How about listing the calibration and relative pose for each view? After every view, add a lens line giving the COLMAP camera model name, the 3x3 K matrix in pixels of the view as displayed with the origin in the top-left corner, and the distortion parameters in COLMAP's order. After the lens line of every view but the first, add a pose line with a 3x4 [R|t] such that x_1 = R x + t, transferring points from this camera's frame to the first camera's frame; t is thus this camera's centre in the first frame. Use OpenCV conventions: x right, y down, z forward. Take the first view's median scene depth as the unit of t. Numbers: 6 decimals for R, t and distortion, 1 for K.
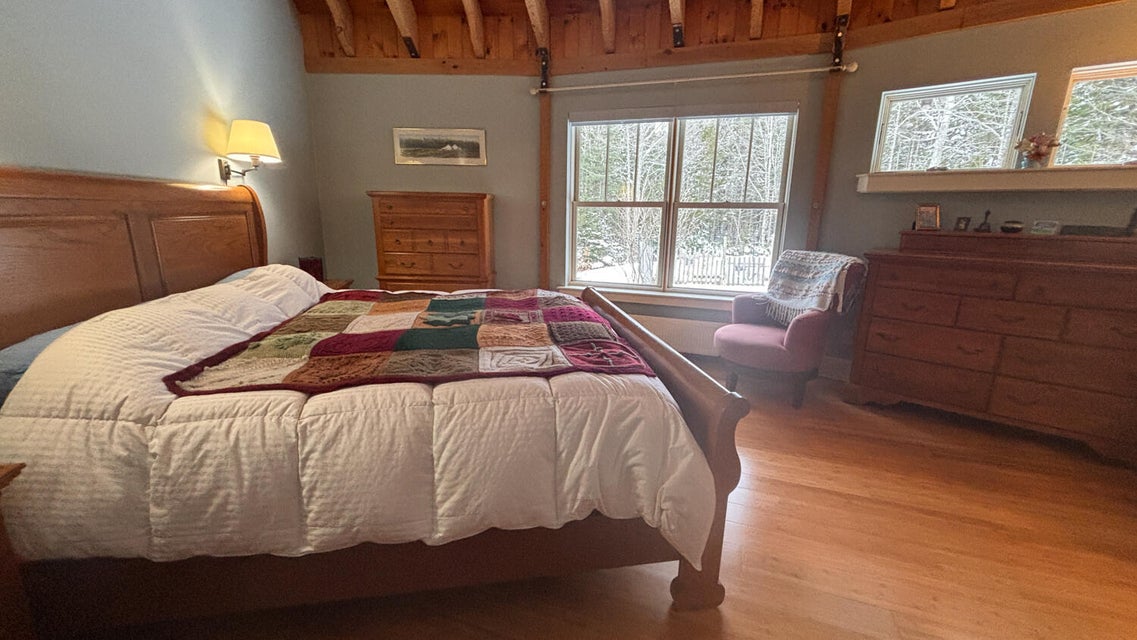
lens RADIAL K [[452.3, 0, 559.4], [0, 452.3, 319.4], [0, 0, 1]] dist [-0.022646, -0.000276]
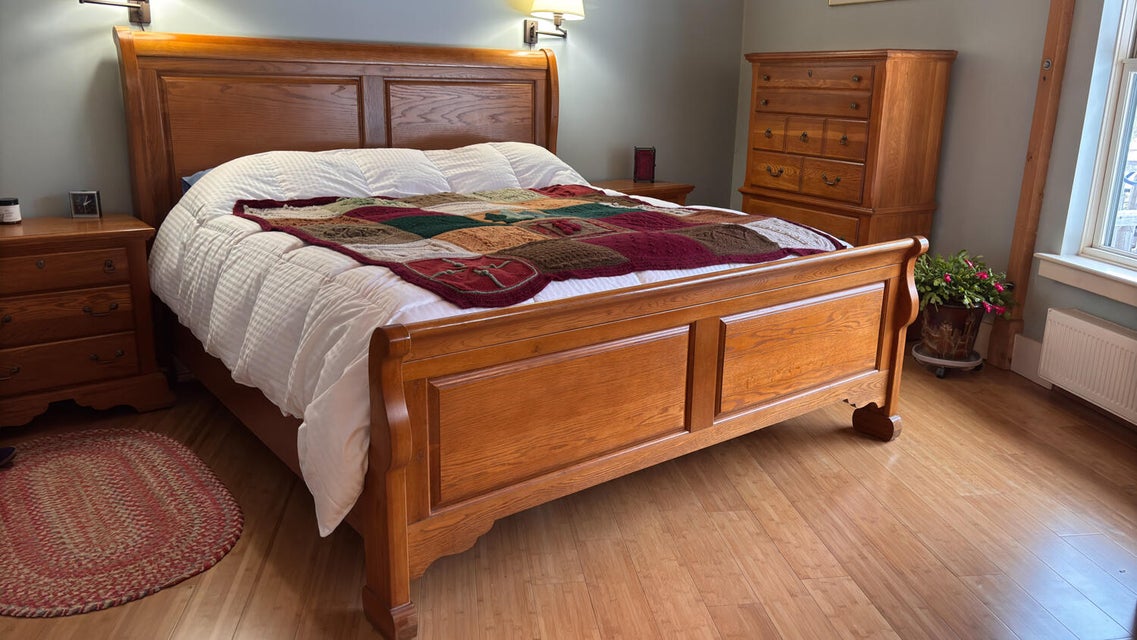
lens RADIAL K [[830.3, 0, 565.4], [0, 830.3, 318.1], [0, 0, 1]] dist [-0.006583, 0.004644]
pose [[0.471486, 0.230421, -0.851239, 0.539945], [-0.216530, 0.965961, 0.141543, -0.026941], [0.854878, 0.117583, 0.505330, 0.205806]]
